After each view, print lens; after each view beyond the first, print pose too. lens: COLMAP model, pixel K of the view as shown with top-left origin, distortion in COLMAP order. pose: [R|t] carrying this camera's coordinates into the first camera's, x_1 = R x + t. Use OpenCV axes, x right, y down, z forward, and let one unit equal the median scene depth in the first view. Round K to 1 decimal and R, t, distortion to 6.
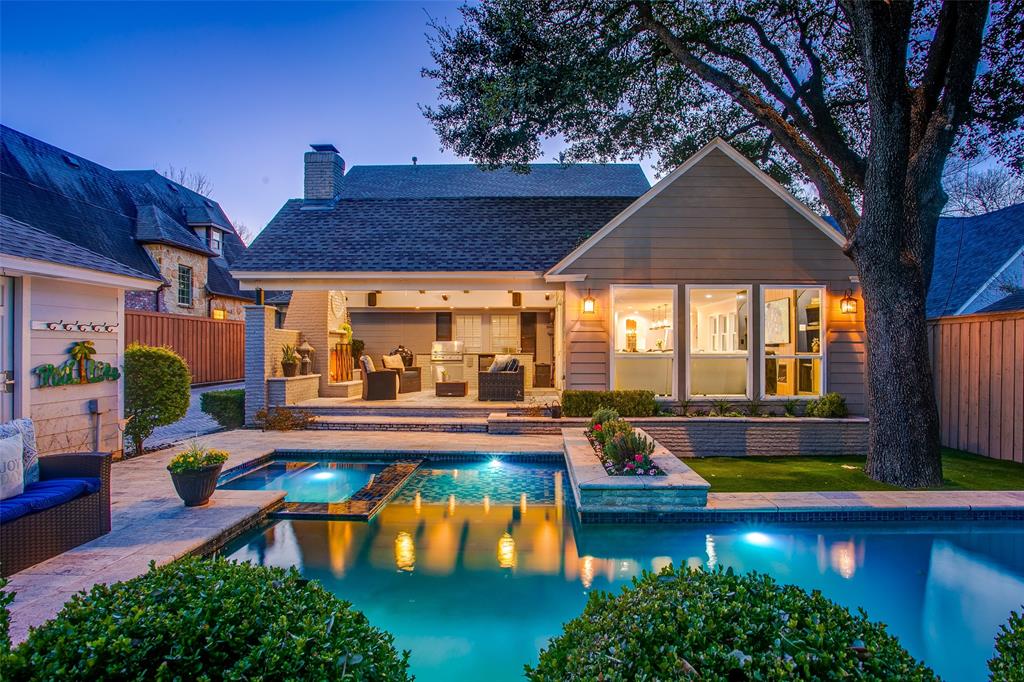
lens RADIAL K [[543.9, 0, 512.1], [0, 543.9, 352.2], [0, 0, 1]] dist [-0.022775, 0.000959]
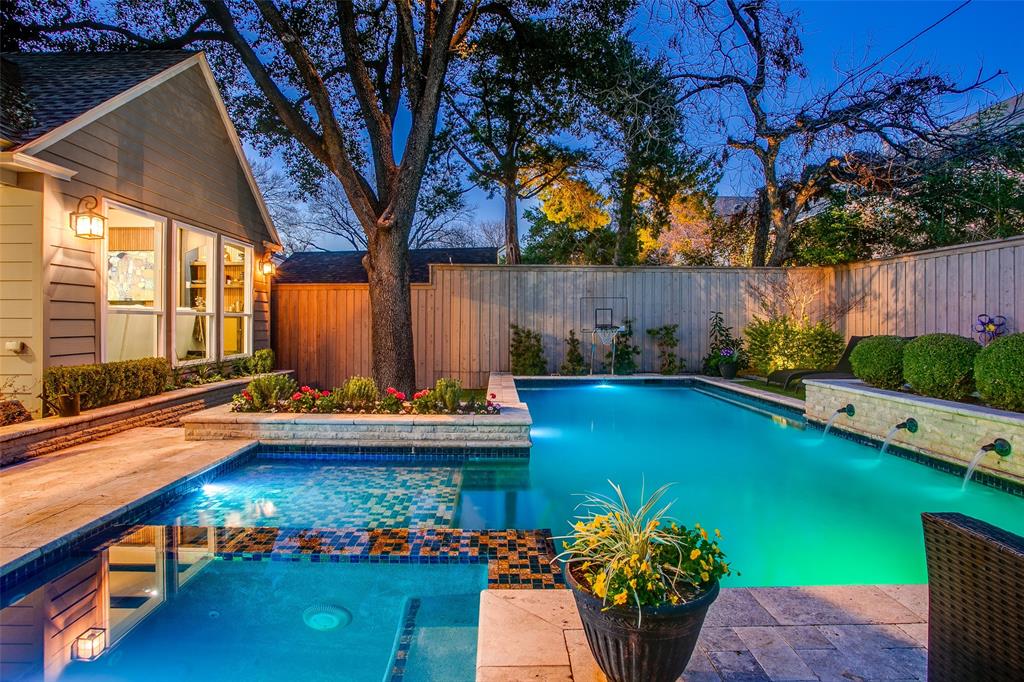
lens RADIAL K [[573.5, 0, 468.0], [0, 573.5, 322.1], [0, 0, 1]] dist [-0.000527, 0.000698]
pose [[-0.005840, 0.003231, 0.999978, -0.500086], [0.005593, 0.999979, -0.003198, 0.027317], [-0.999967, 0.005574, -0.005858, 0.577034]]
